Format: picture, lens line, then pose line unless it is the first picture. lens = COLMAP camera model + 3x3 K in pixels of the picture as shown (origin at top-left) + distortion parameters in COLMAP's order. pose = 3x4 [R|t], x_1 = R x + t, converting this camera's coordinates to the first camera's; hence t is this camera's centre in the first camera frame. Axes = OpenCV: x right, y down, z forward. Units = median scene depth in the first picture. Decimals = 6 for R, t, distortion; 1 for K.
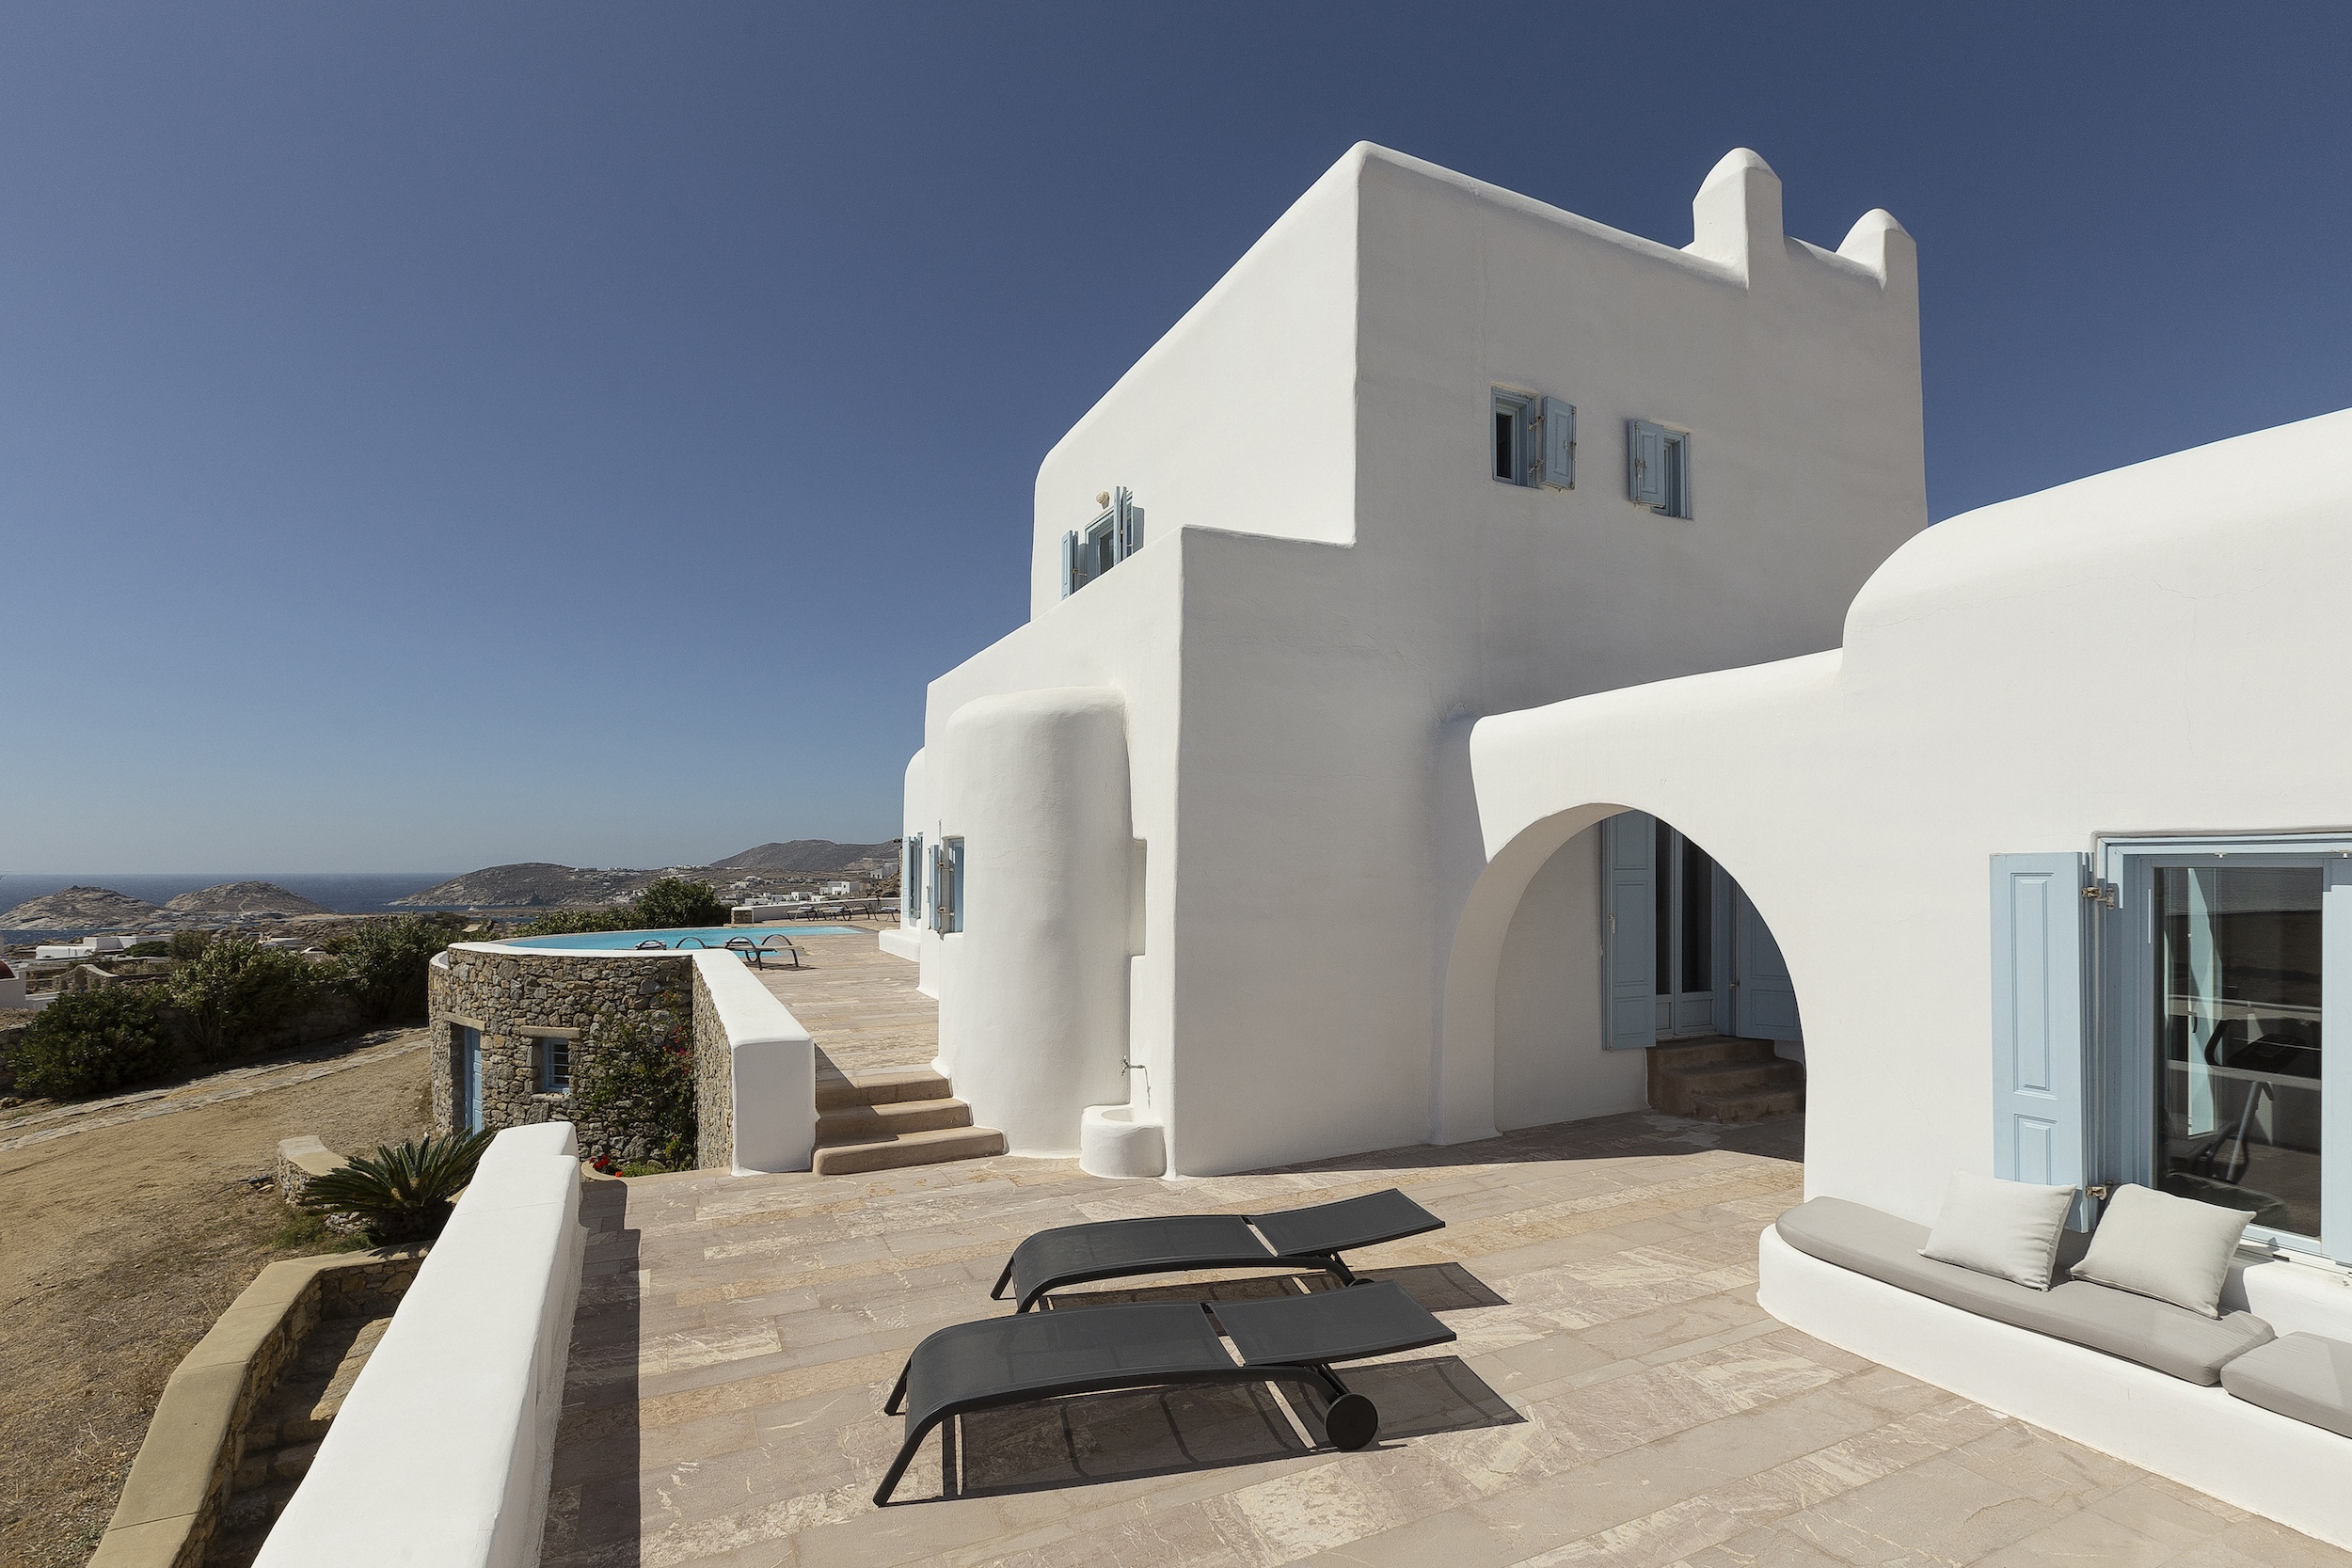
lens RADIAL K [[1036.9, 0, 1146.5], [0, 1036.9, 862.3], [0, 0, 1]] dist [-0.000620, -0.001103]
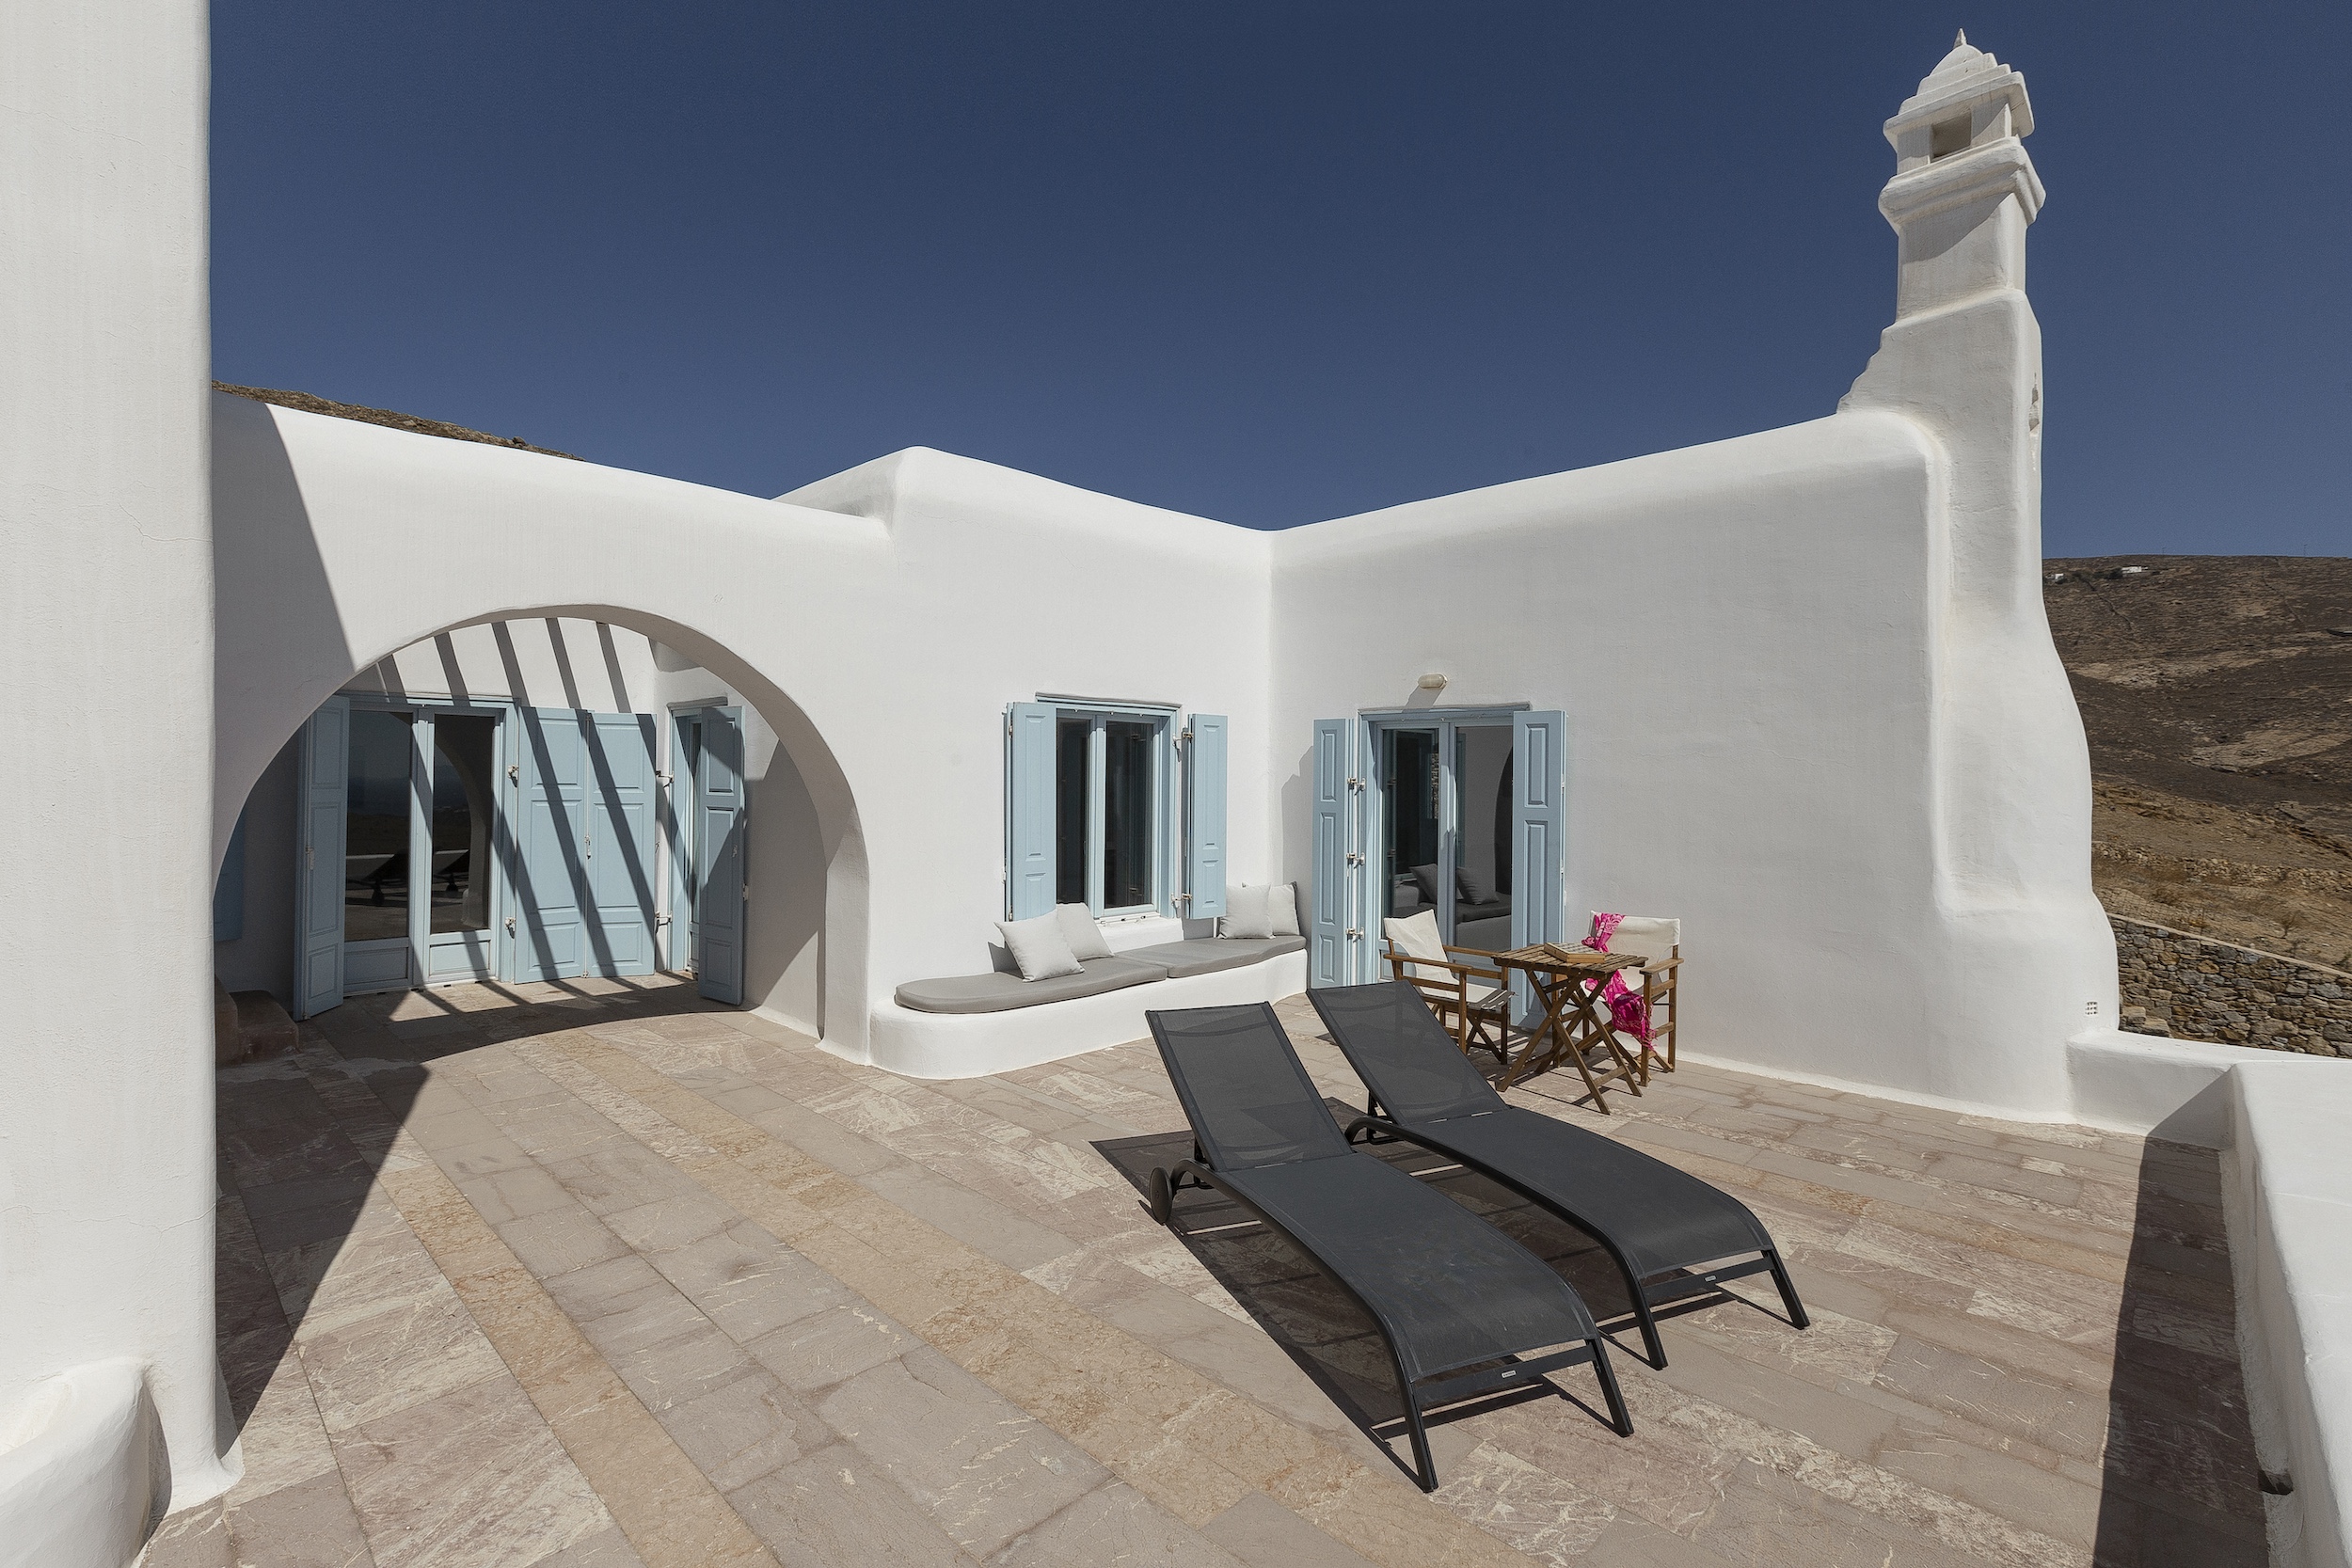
lens RADIAL K [[1036.9, 0, 1177.1], [0, 1036.9, 775.8], [0, 0, 1]] dist [-0.000620, -0.001103]
pose [[-0.338600, -0.003194, 0.940925, -0.663645], [-0.015565, 0.999876, -0.002207, 0.094829], [-0.940802, -0.015392, -0.338608, 1.298494]]
